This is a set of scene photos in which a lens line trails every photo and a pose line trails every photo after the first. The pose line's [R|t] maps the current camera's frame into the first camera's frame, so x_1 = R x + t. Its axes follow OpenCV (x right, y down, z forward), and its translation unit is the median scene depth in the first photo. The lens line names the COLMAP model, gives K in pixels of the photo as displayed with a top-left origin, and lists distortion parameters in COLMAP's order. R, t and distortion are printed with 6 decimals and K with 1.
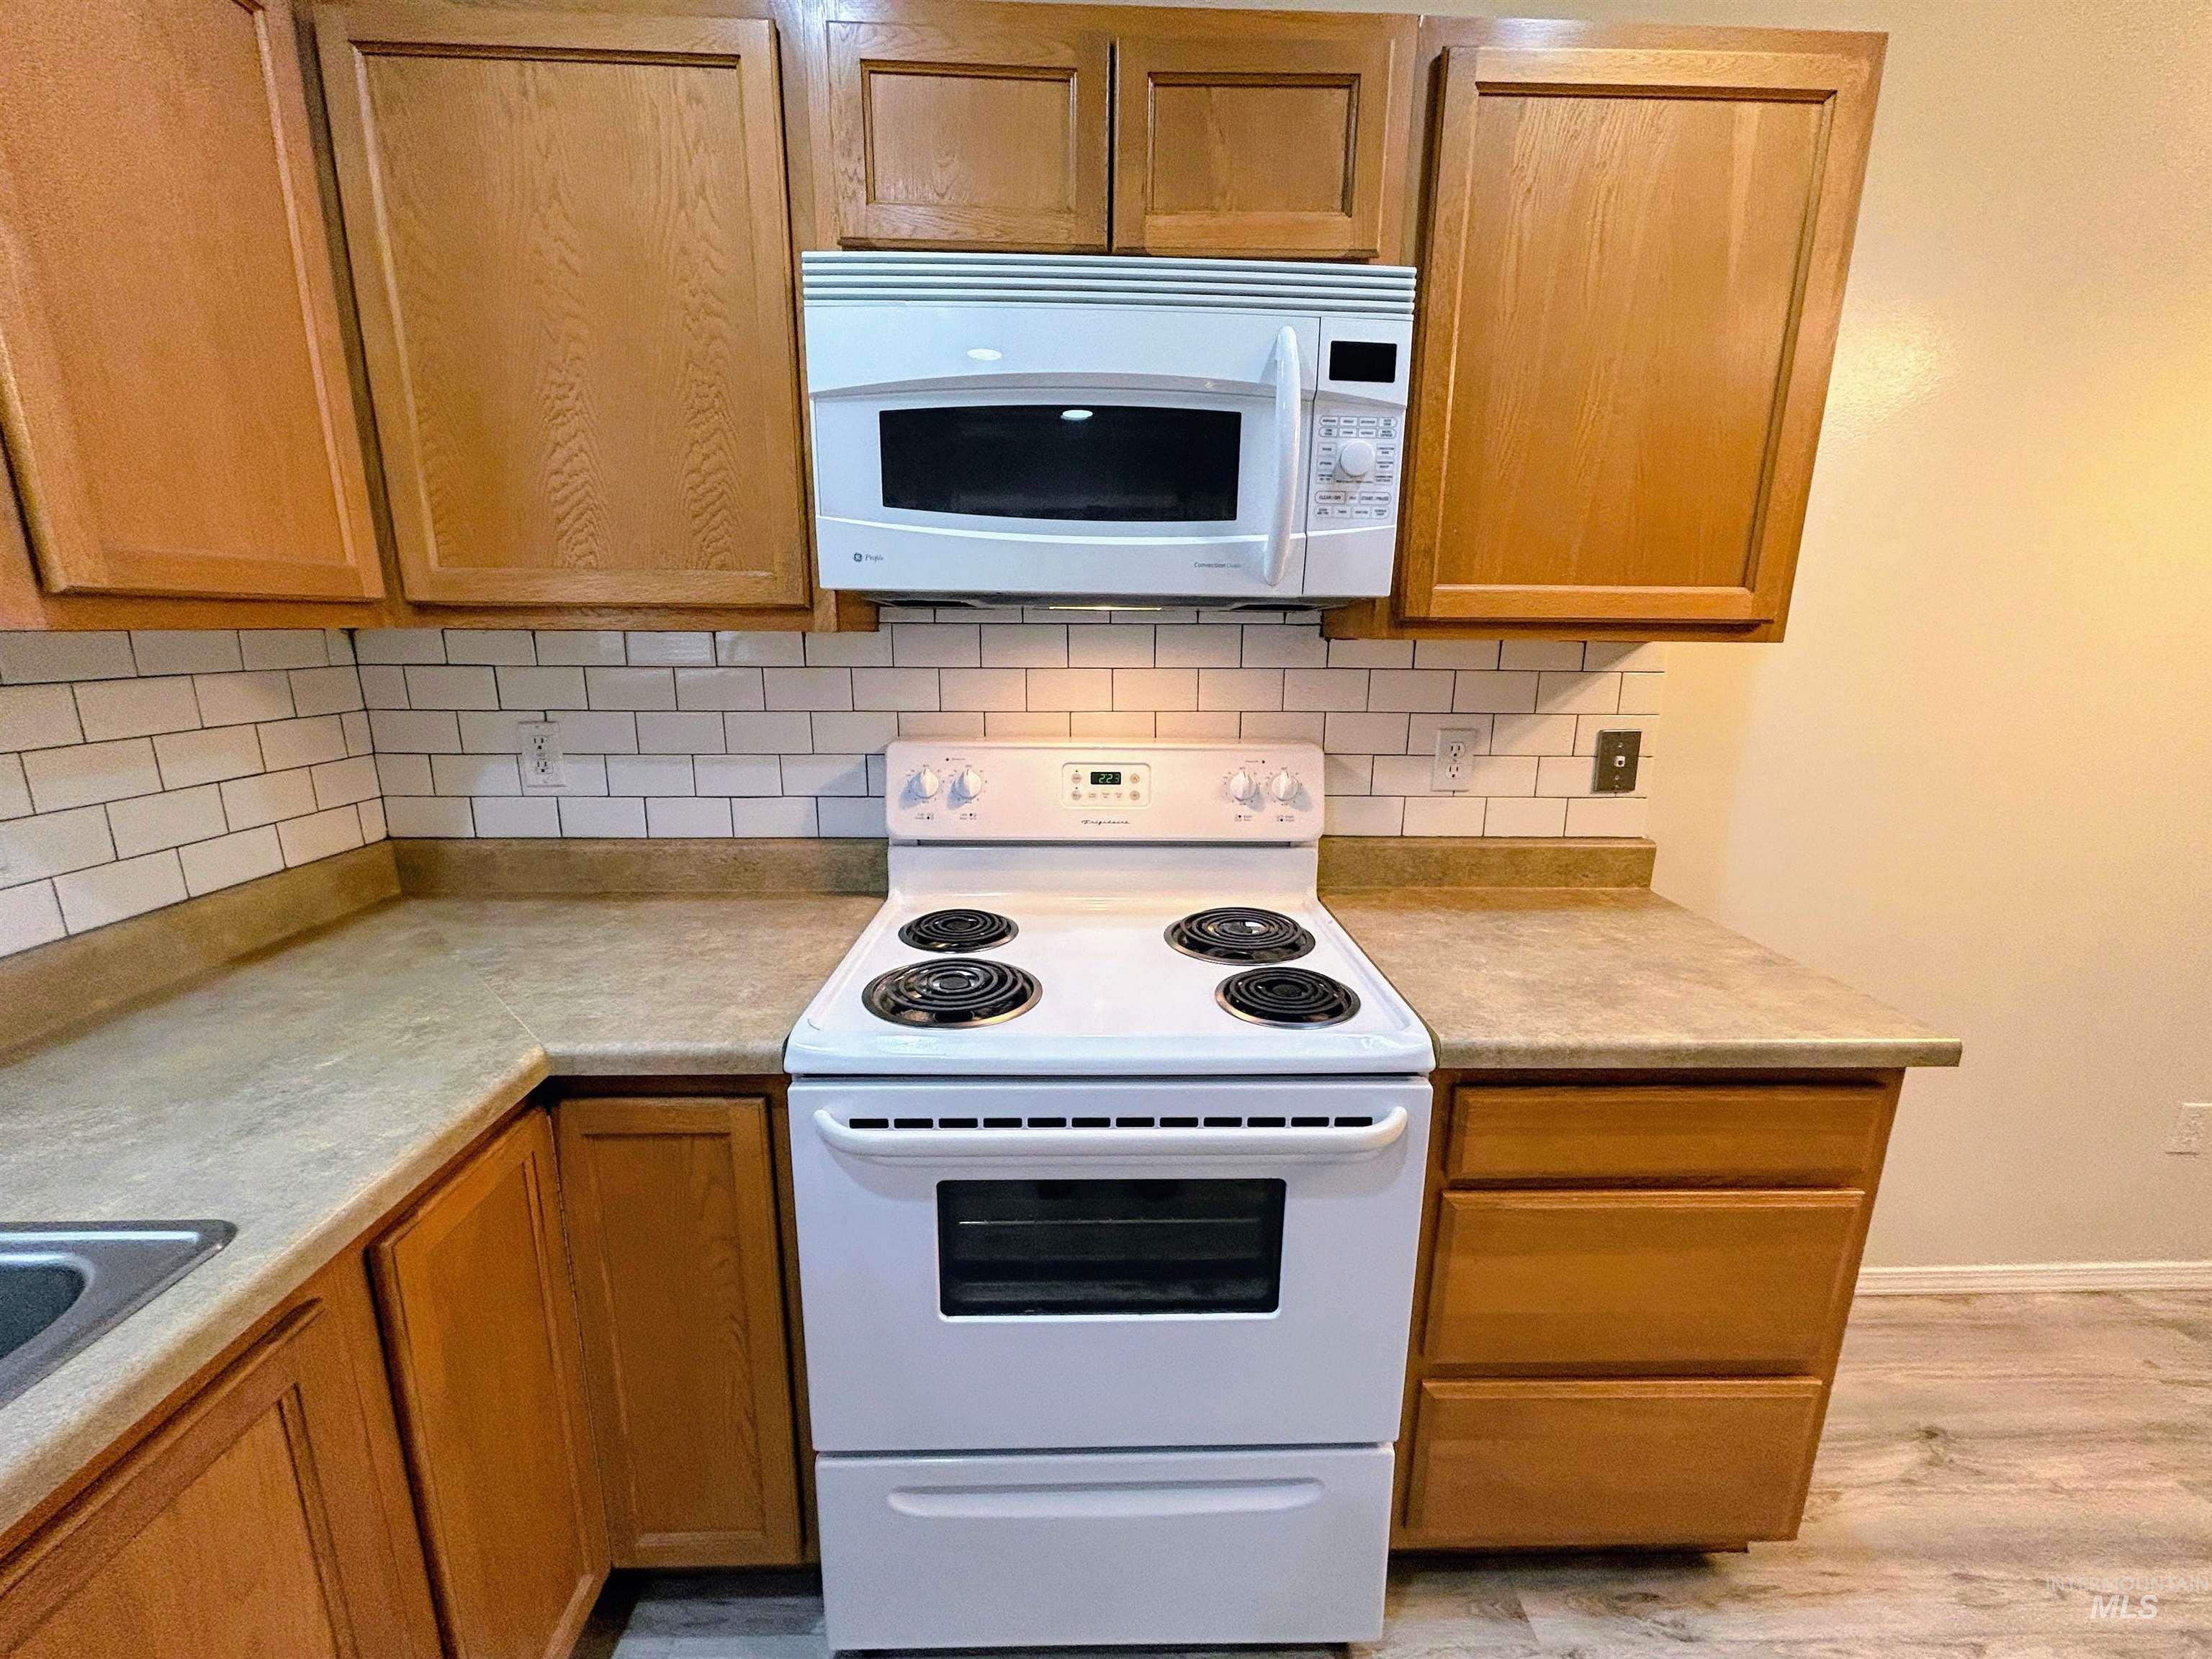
lens RADIAL K [[905.1, 0, 1106.0], [0, 905.1, 829.5], [0, 0, 1]] dist [-0.001902, -0.000200]
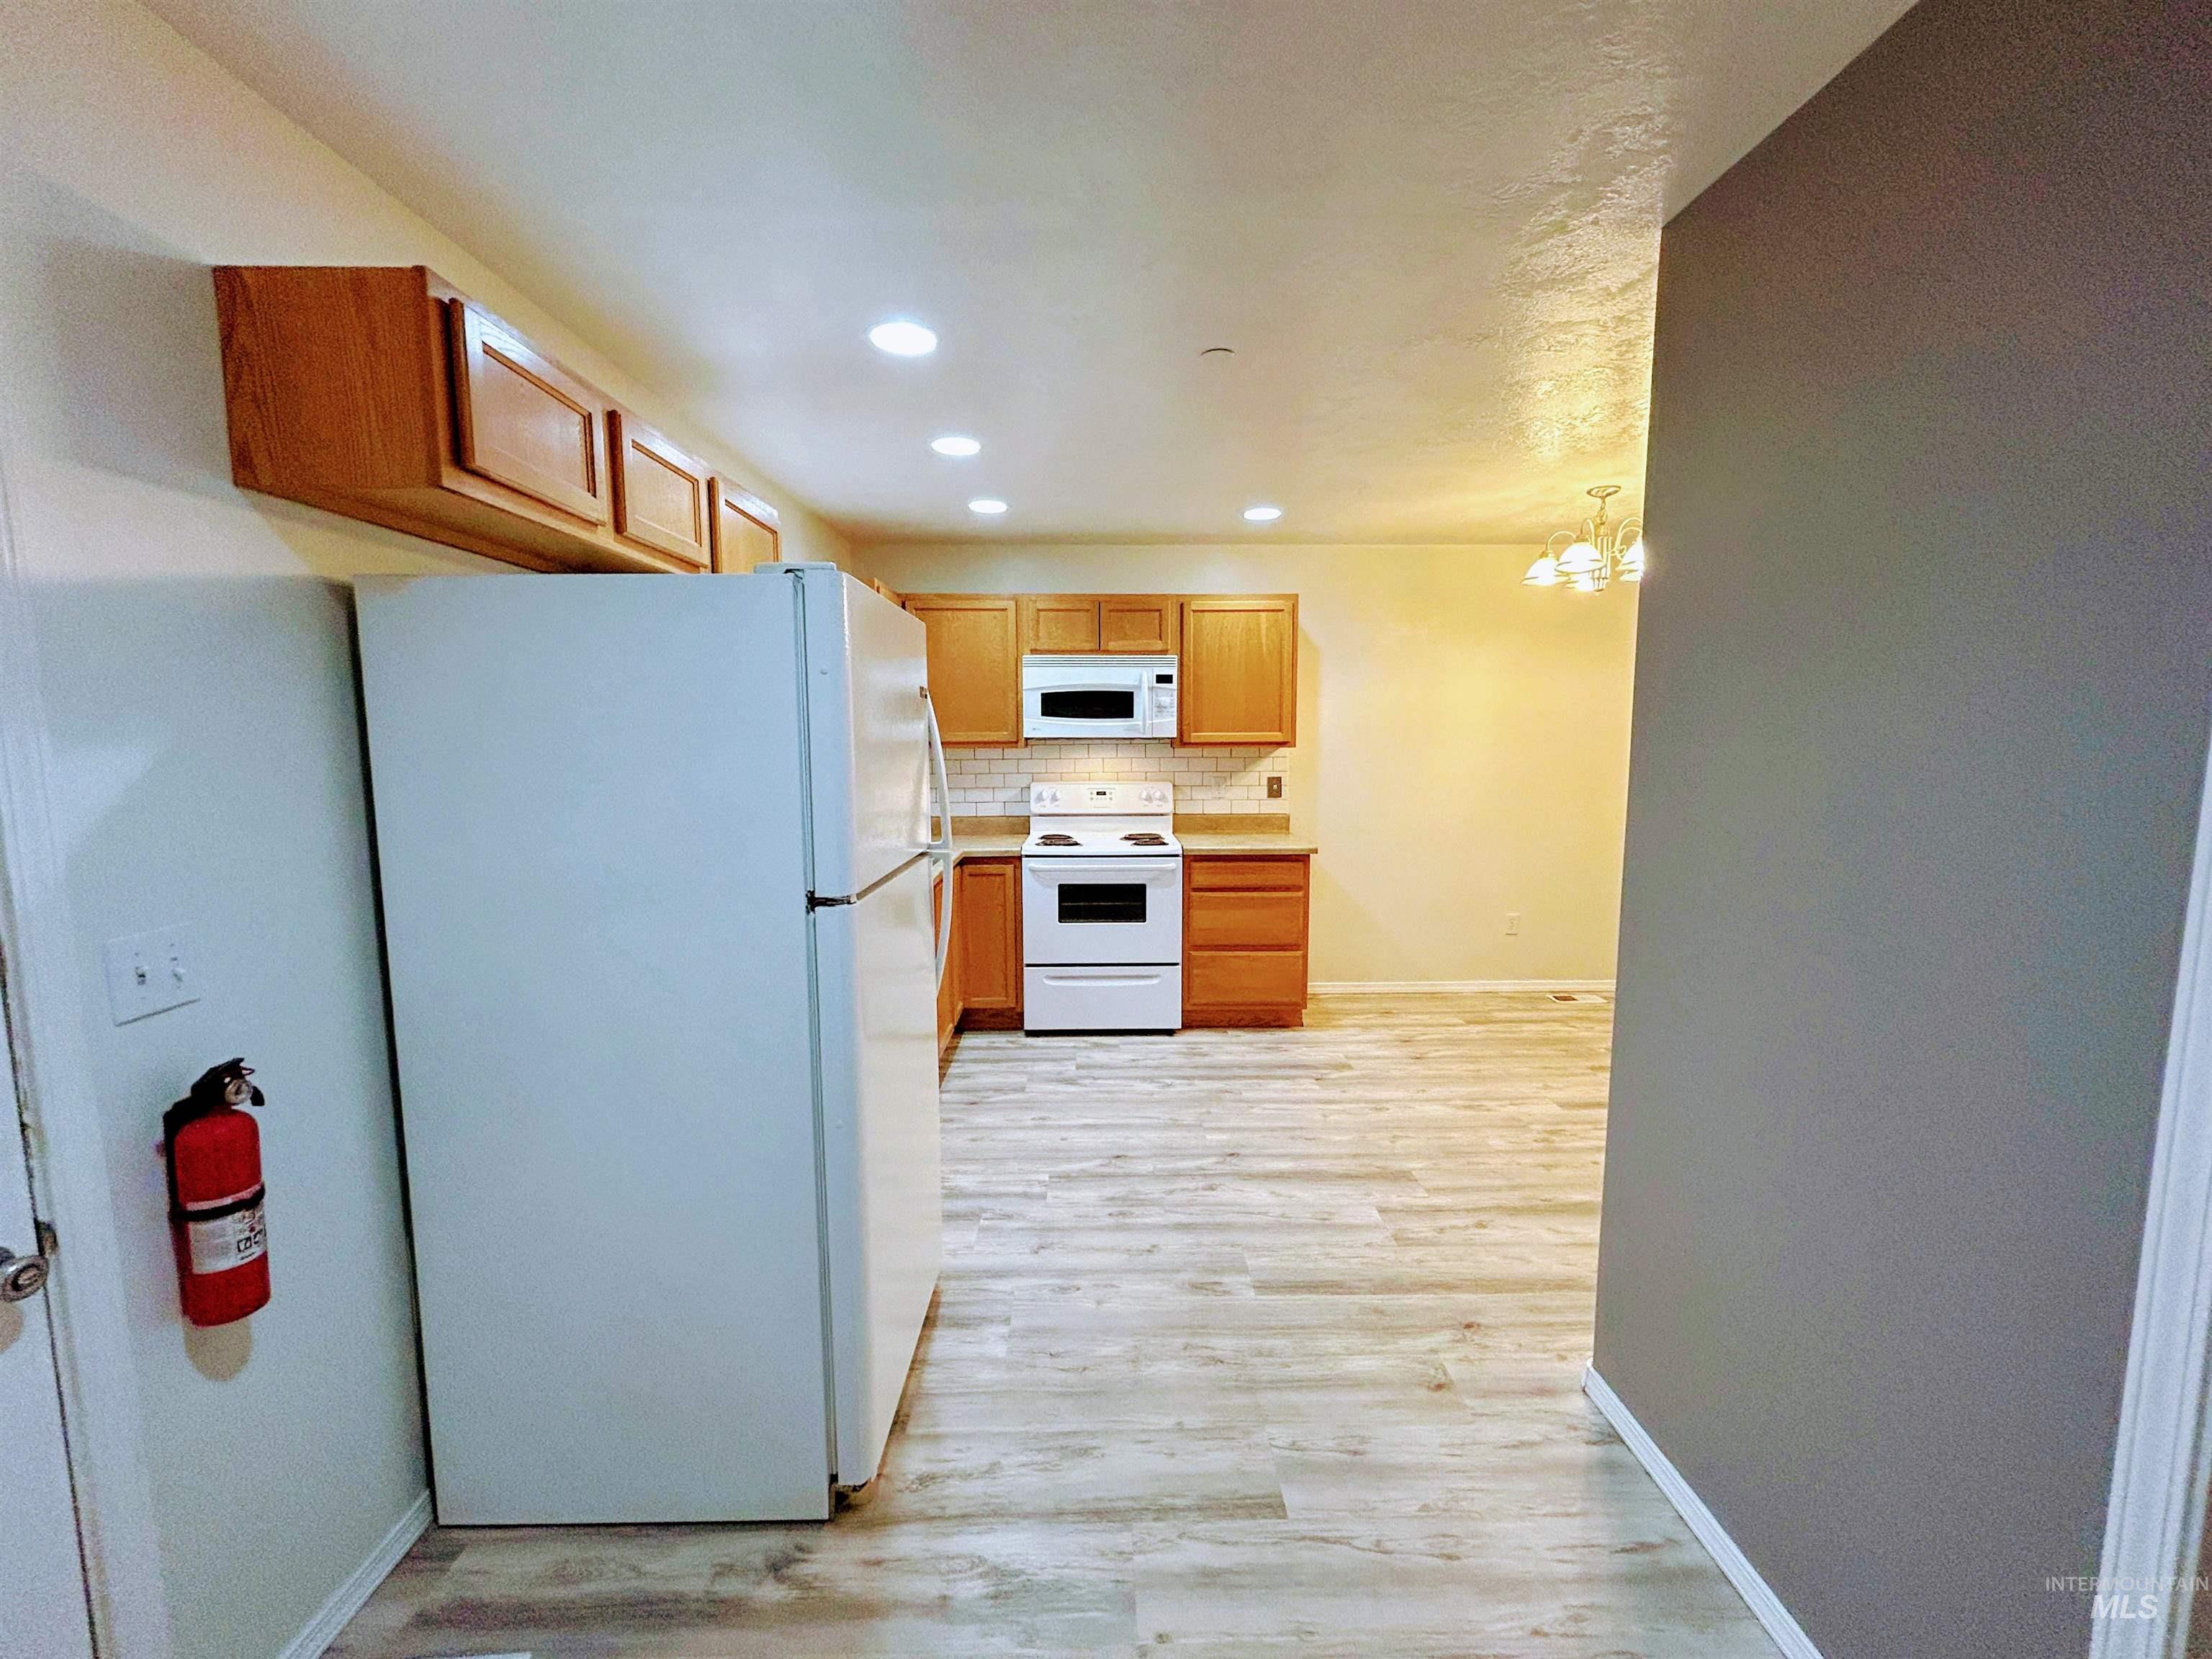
lens RADIAL K [[905.1, 0, 1106.0], [0, 905.1, 829.5], [0, 0, 1]] dist [-0.001902, -0.000200]
pose [[0.999845, -0.012082, -0.012781, 0.067999], [0.010581, 0.993697, -0.111598, 0.519025], [0.014049, 0.111446, 0.993671, -2.594248]]
